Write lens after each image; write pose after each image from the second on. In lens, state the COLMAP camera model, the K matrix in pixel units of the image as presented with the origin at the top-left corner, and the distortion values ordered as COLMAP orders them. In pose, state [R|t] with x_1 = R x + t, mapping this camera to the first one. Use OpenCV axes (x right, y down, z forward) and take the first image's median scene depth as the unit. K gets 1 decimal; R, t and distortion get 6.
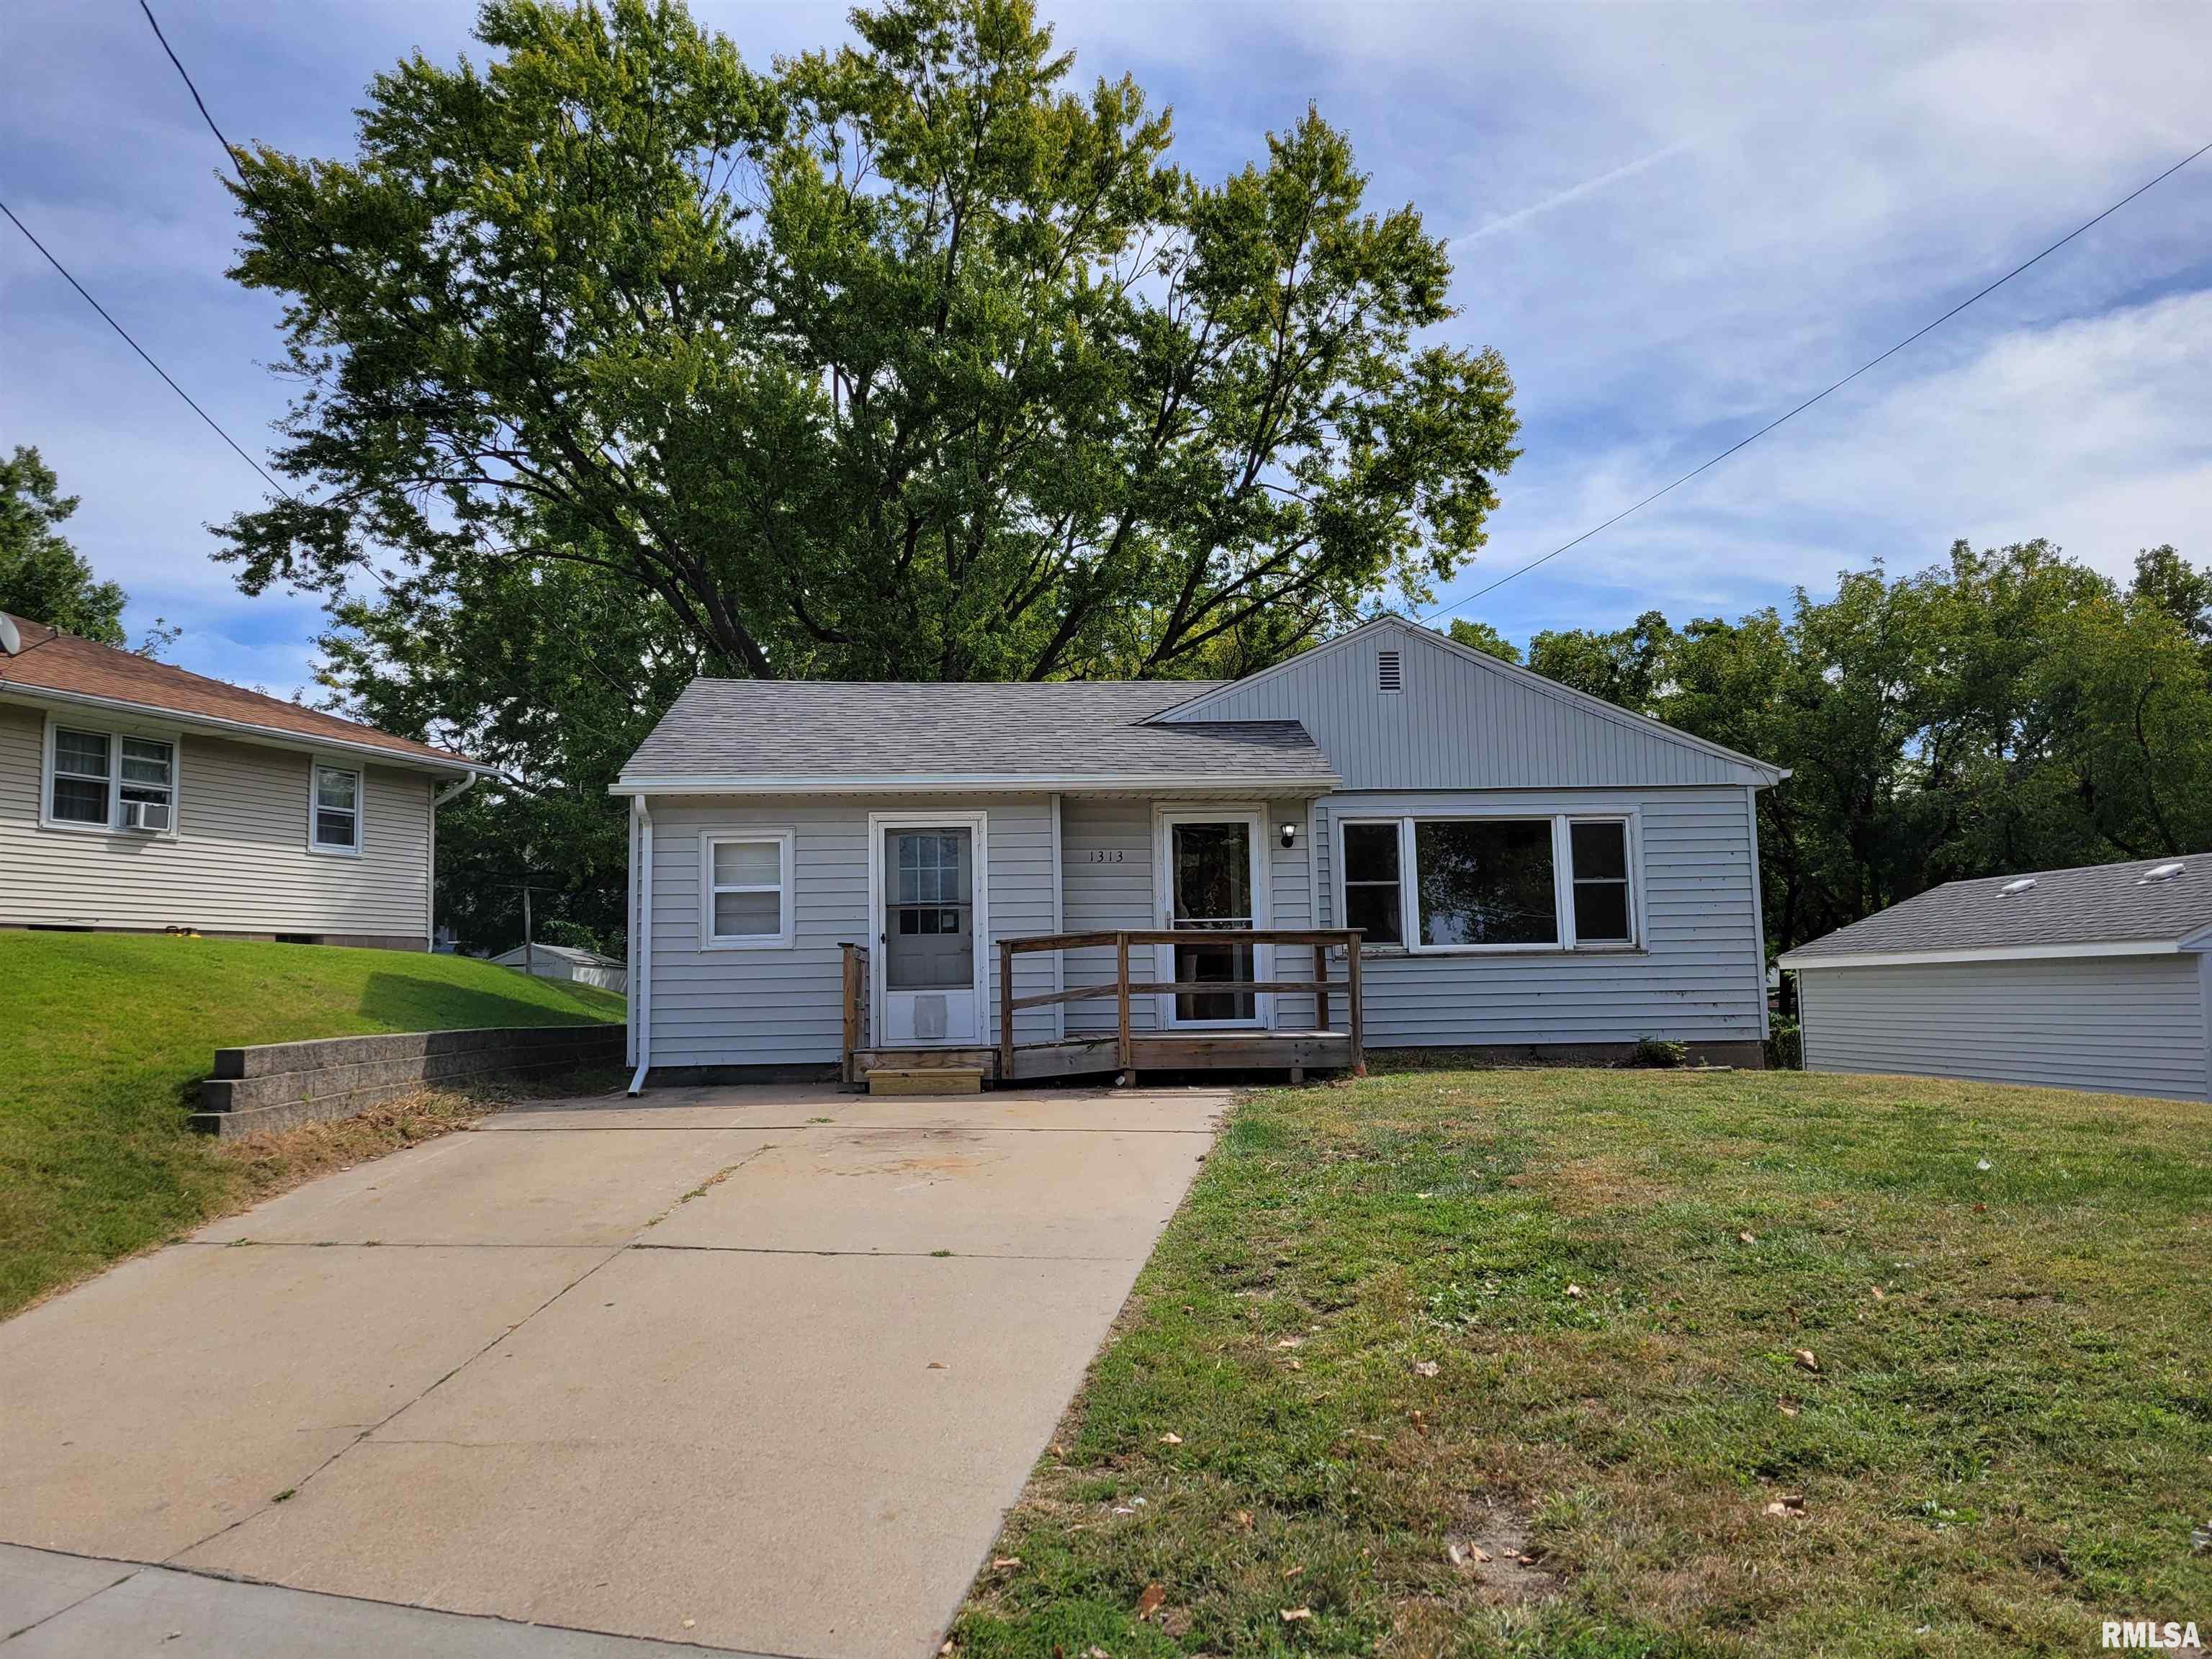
lens RADIAL K [[1655.1, 0, 1149.8], [0, 1655.1, 827.2], [0, 0, 1]] dist [0.043910, -0.000453]
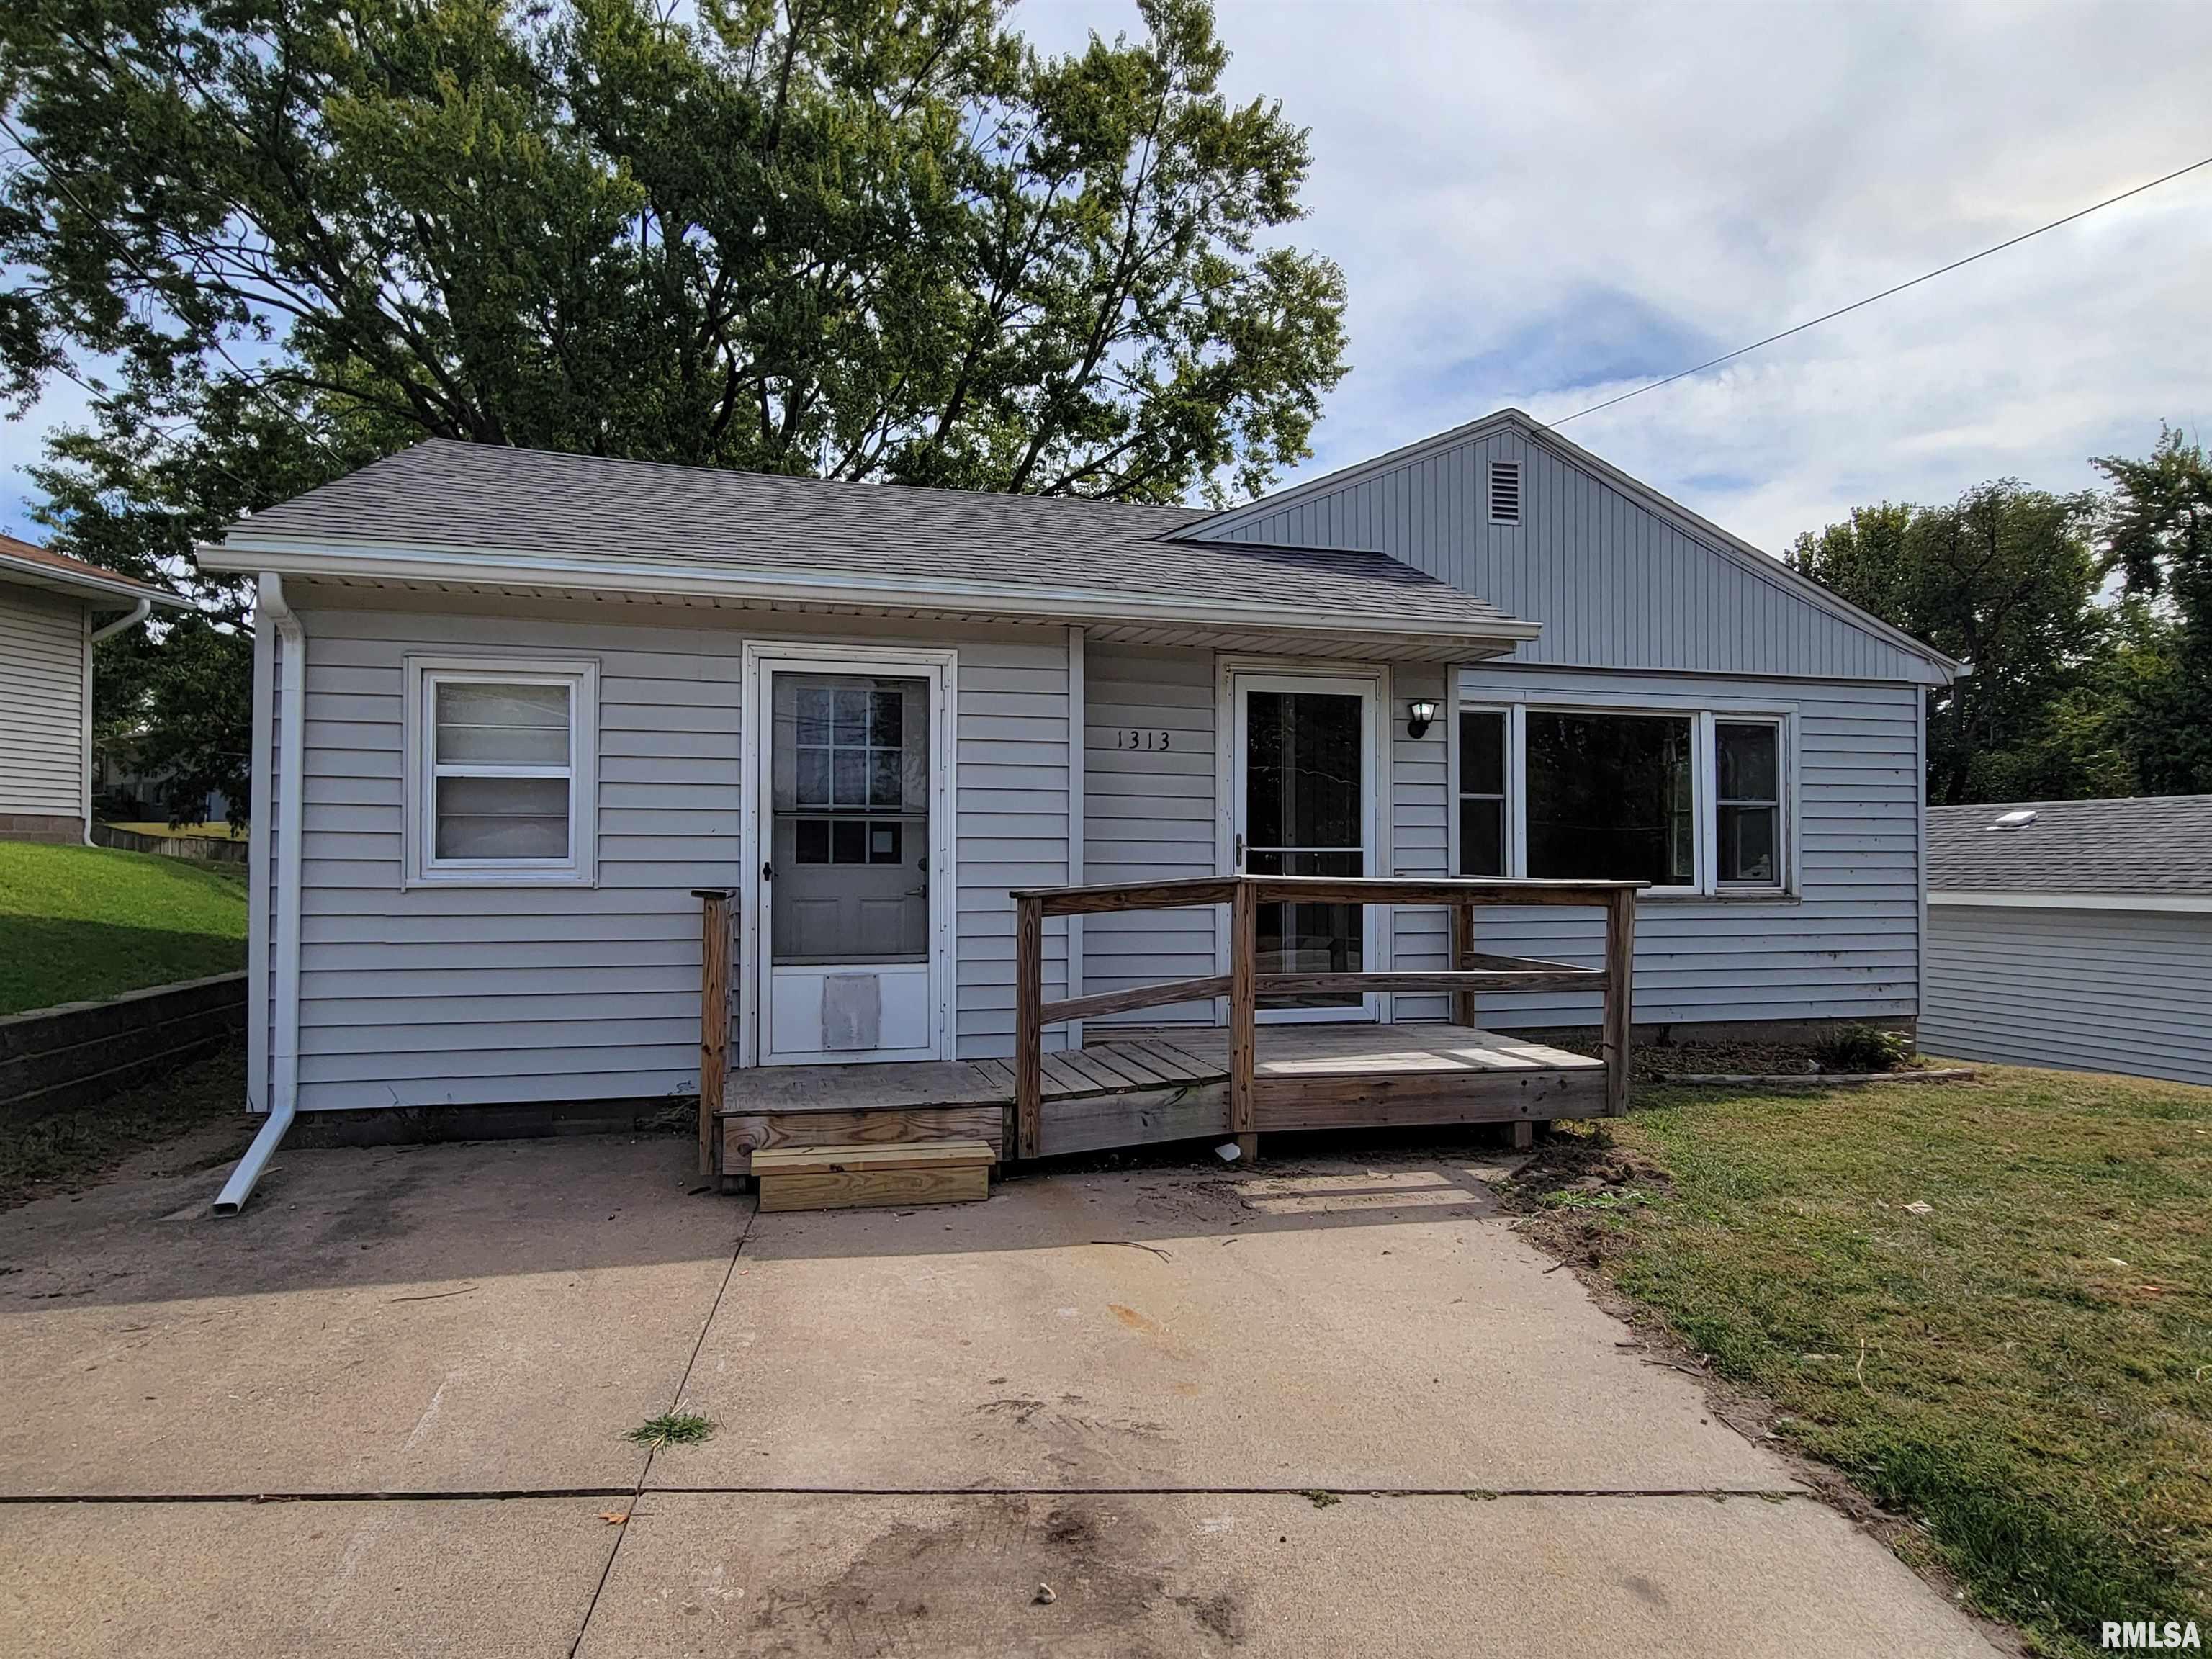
lens RADIAL K [[1253.2, 0, 1106.0], [0, 1253.2, 829.5], [0, 0, 1]] dist [0.006980, -0.002254]
pose [[0.983257, 0.028560, 0.179971, -0.058962], [-0.041797, 0.996657, 0.070196, 0.009118], [-0.177365, -0.076543, 0.981164, 0.269215]]
